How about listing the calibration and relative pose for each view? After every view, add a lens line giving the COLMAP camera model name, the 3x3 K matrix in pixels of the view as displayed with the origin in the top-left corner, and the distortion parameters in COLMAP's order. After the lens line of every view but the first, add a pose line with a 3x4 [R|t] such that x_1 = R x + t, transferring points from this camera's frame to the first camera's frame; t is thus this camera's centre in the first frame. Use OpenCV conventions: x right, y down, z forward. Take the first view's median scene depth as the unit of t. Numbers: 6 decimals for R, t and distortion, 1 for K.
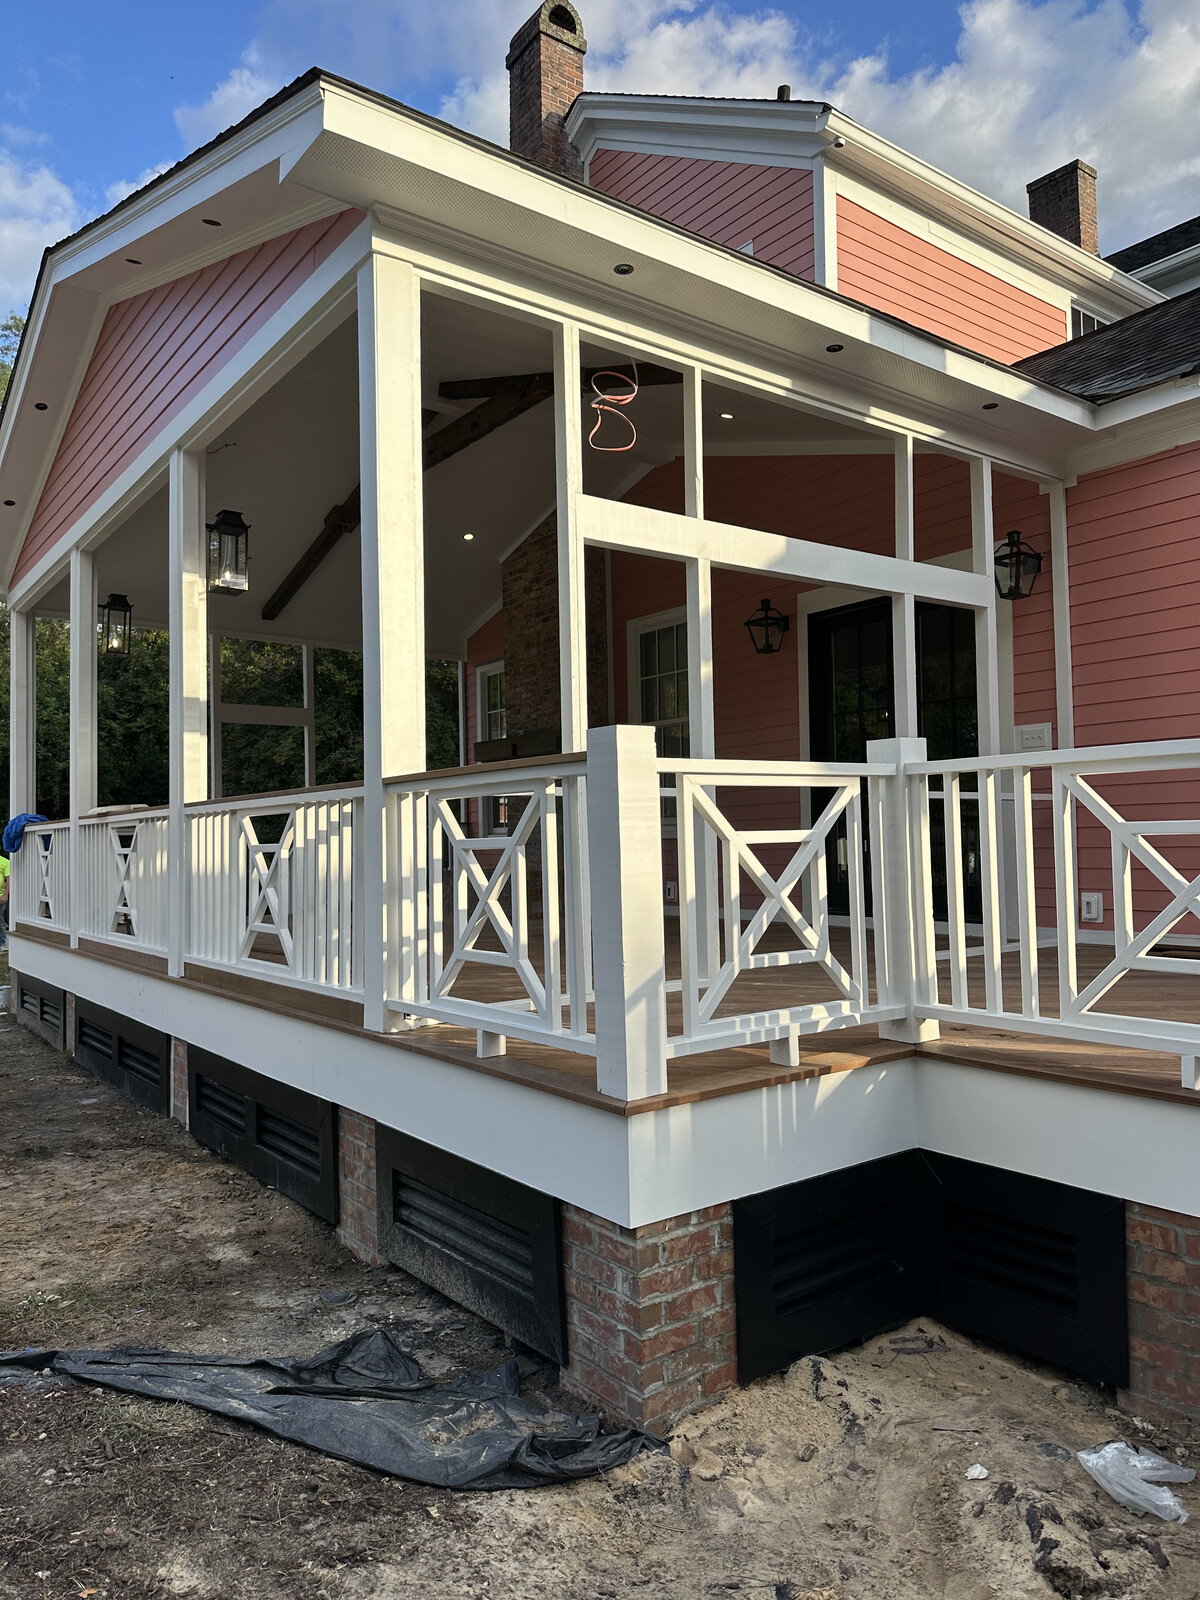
lens RADIAL K [[1135.3, 0, 596.2], [0, 1135.3, 804.2], [0, 0, 1]] dist [0.016867, -0.020936]
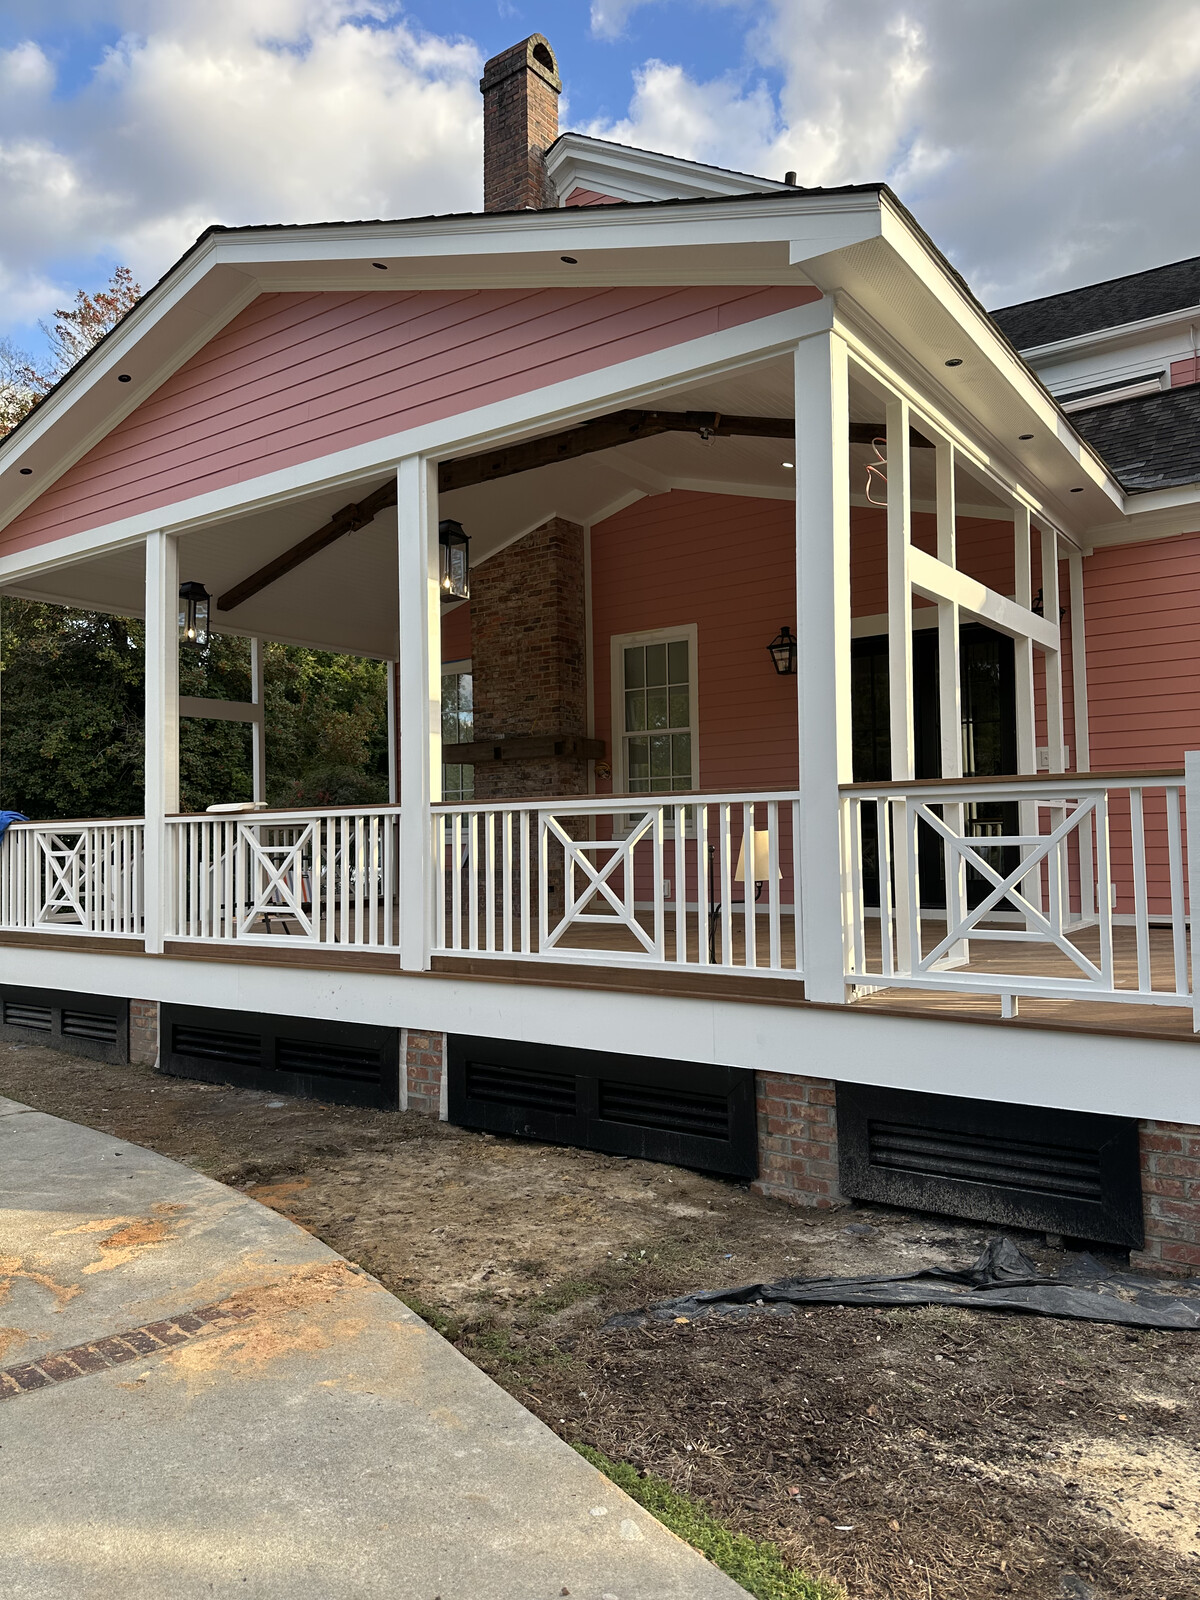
lens RADIAL K [[1135.3, 0, 589.0], [0, 1135.3, 801.3], [0, 0, 1]] dist [0.016867, -0.020936]
pose [[0.950256, 0.018018, 0.310947, -0.538226], [-0.014624, 0.999805, -0.013243, 0.013585], [-0.311125, 0.008037, 0.950335, -0.005250]]
